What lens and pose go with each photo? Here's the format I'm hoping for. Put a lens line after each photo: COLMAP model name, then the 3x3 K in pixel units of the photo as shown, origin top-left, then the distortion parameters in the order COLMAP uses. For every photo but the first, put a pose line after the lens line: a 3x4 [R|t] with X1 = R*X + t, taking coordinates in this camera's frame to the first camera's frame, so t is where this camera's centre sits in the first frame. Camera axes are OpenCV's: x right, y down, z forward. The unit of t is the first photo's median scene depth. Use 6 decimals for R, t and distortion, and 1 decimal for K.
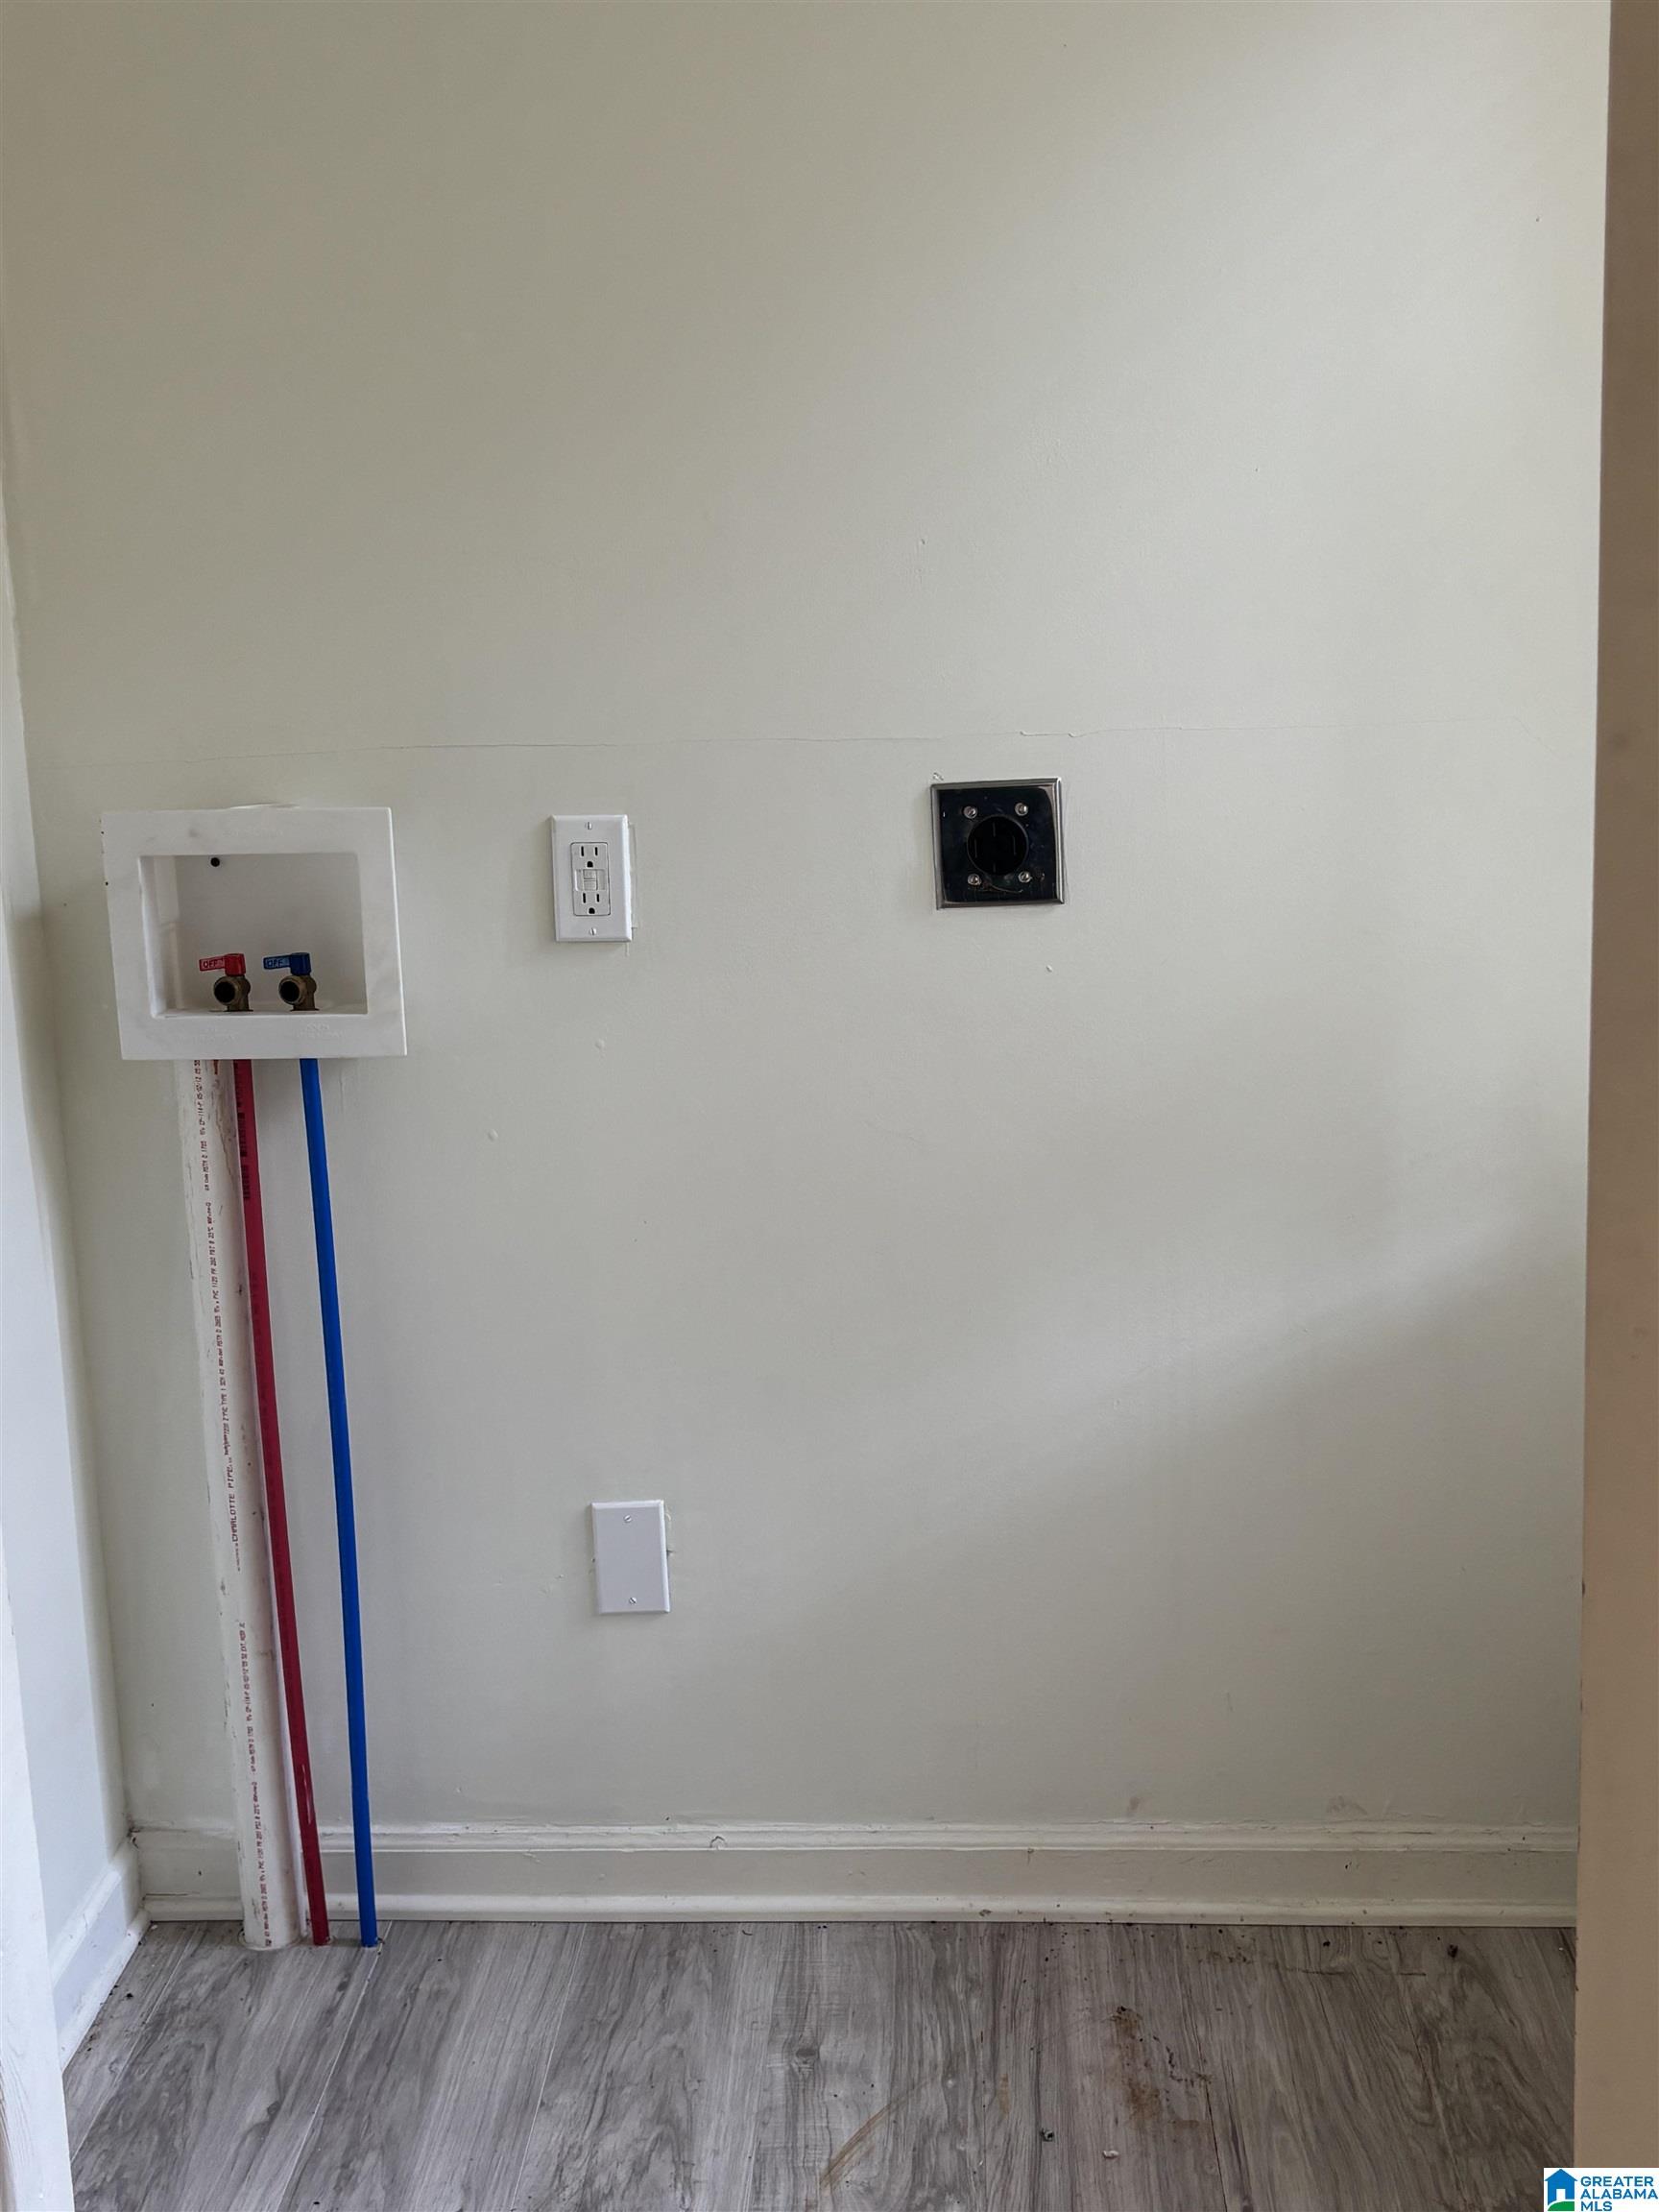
lens RADIAL K [[2520.6, 0, 830.3], [0, 2520.6, 1108.3], [0, 0, 1]] dist [0.008557, 0.000000]
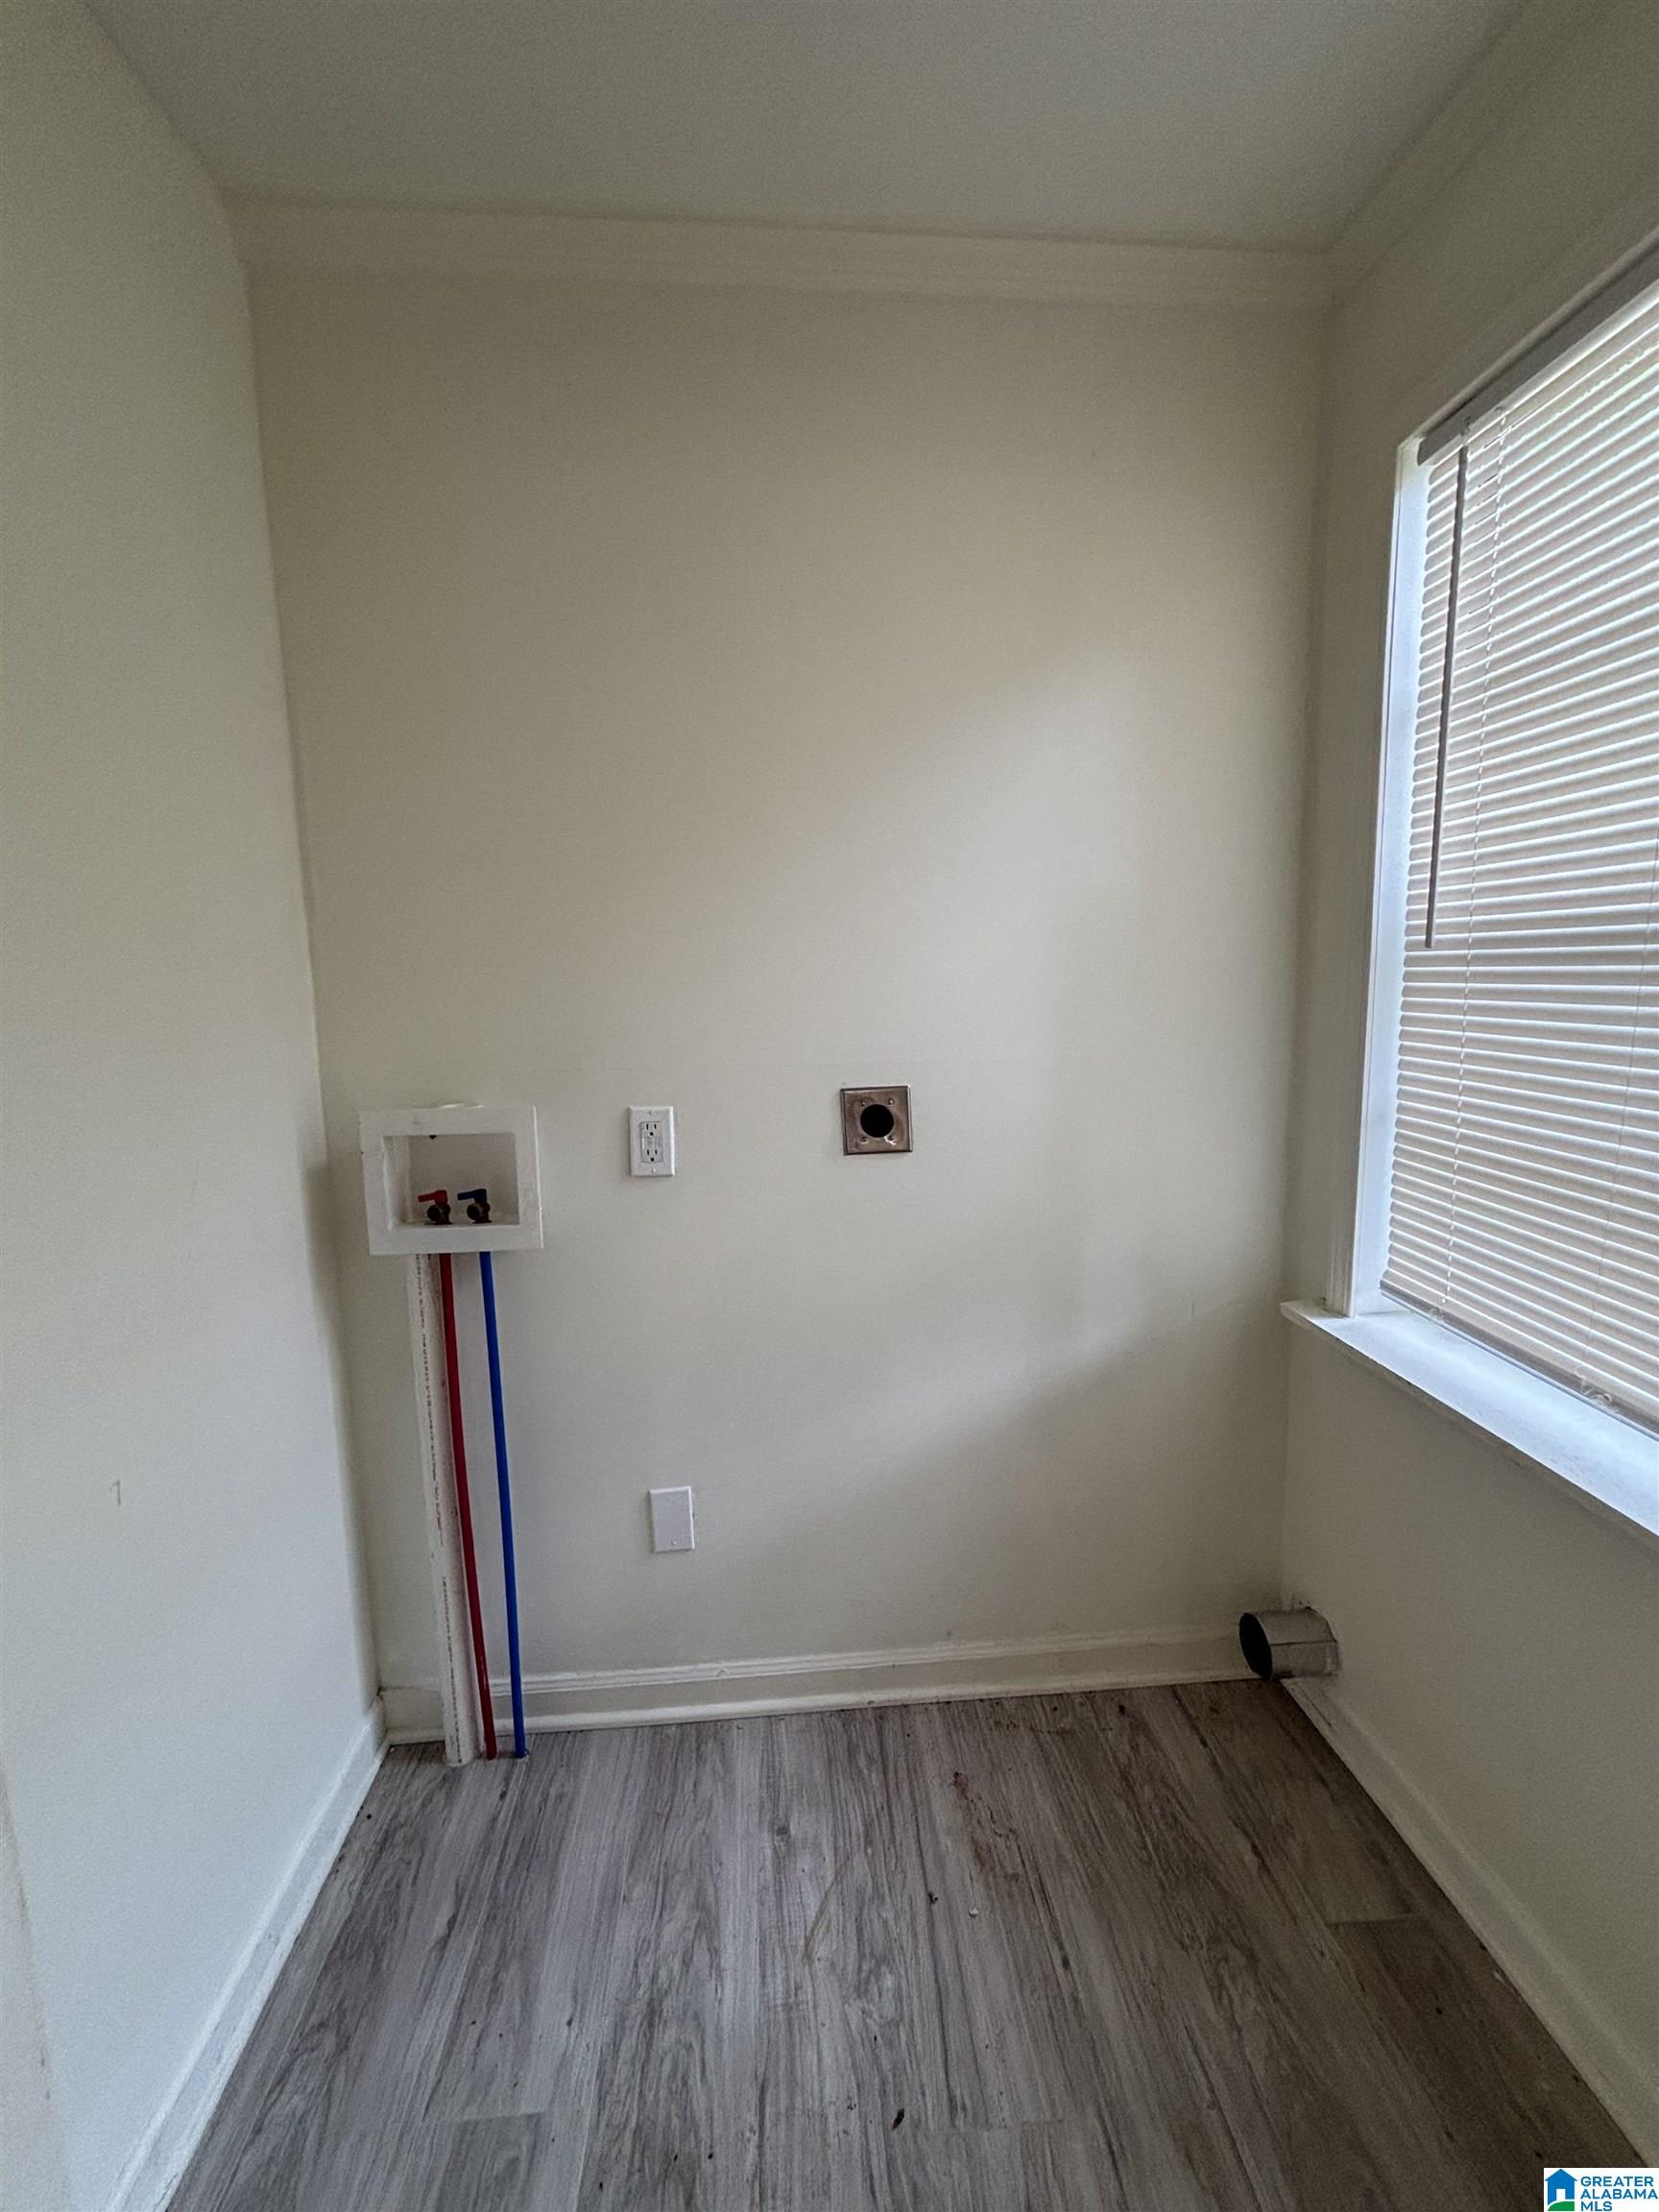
lens RADIAL K [[899.6, 0, 831.4], [0, 899.6, 1097.9], [0, 0, 1]] dist [-0.002365, 0.002395]
pose [[0.992350, -0.007628, 0.123221, -0.046135], [0.018389, 0.996088, -0.086438, -0.063909], [-0.122080, 0.088042, 0.988608, 0.343912]]
